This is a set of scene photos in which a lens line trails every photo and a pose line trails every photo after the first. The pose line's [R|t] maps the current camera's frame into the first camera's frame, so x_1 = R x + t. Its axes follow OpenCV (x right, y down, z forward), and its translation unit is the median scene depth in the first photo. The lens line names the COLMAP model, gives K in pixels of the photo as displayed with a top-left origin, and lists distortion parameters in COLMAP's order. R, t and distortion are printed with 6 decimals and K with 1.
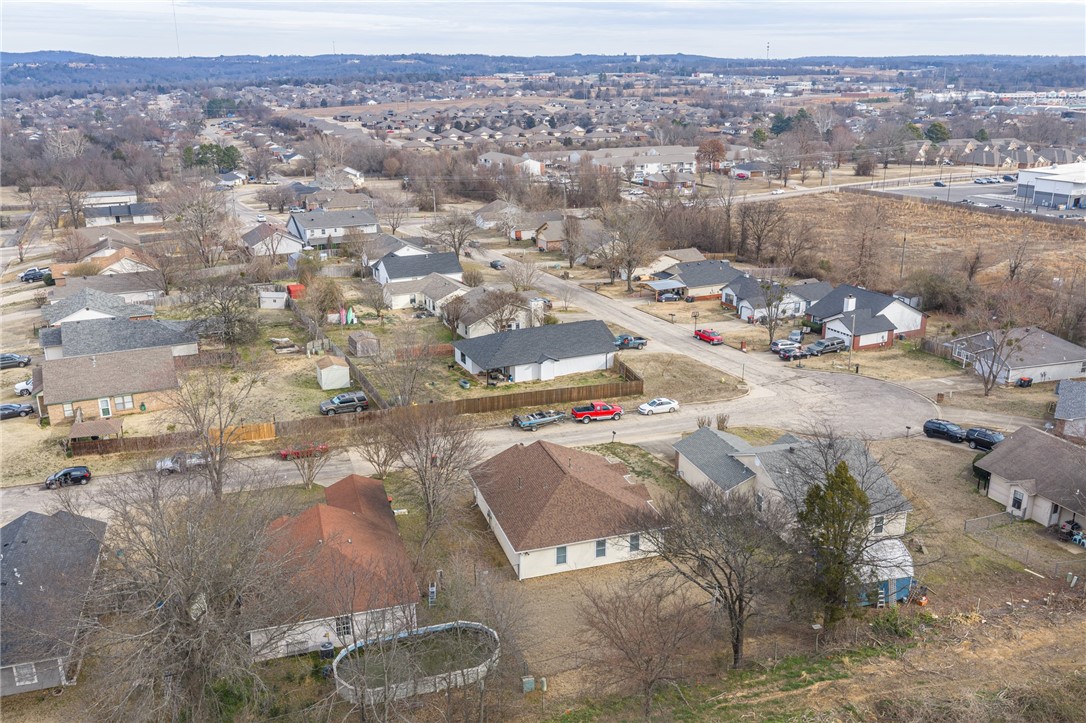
lens RADIAL K [[897.9, 0, 545.9], [0, 897.9, 361.1], [0, 0, 1]] dist [0.022720, -0.039781]
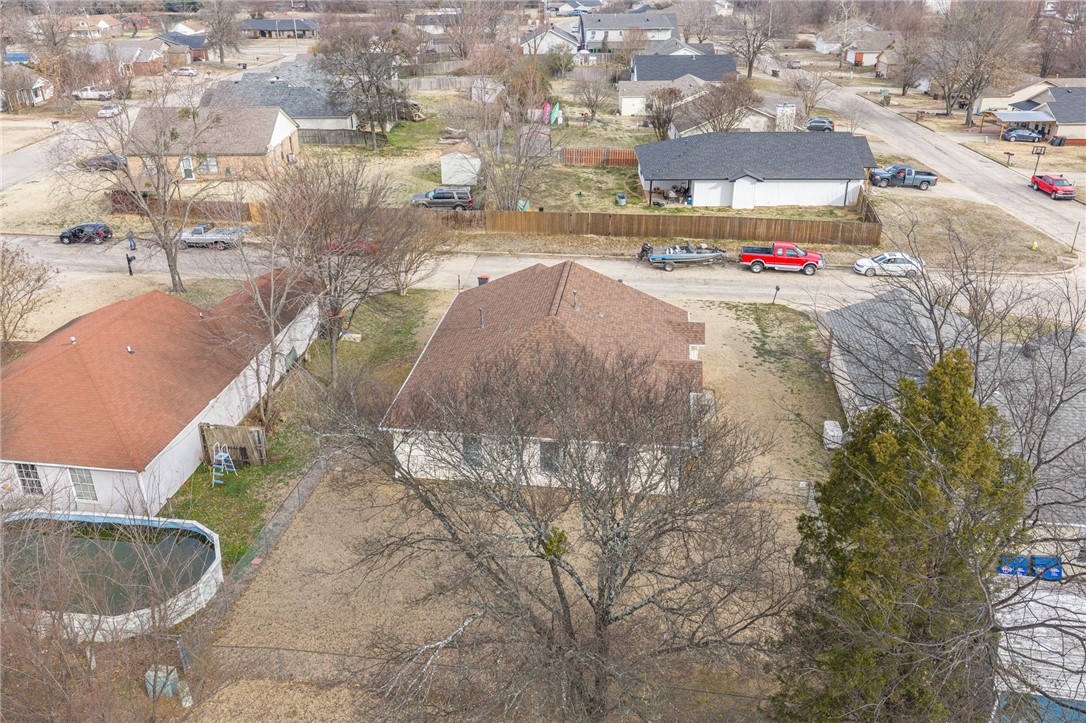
lens RADIAL K [[897.9, 0, 545.7], [0, 897.9, 362.3], [0, 0, 1]] dist [0.022720, -0.039781]
pose [[0.902040, 0.185779, -0.389628, 0.149985], [-0.128660, 0.977331, 0.168139, 0.038206], [0.412032, -0.101539, 0.905494, 0.308367]]
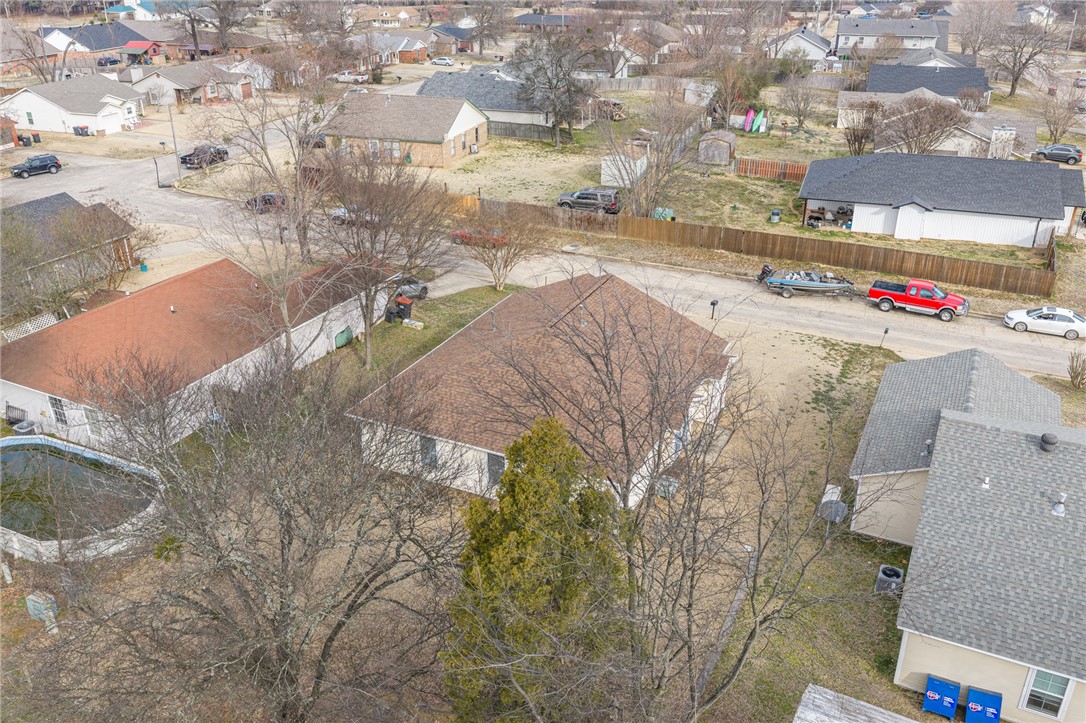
lens RADIAL K [[897.9, 0, 545.3], [0, 897.9, 360.8], [0, 0, 1]] dist [0.022720, -0.039781]
pose [[0.719118, 0.300575, -0.626517, 0.227583], [-0.208946, 0.953416, 0.217578, 0.017524], [0.662730, -0.025556, 0.748422, 0.371676]]
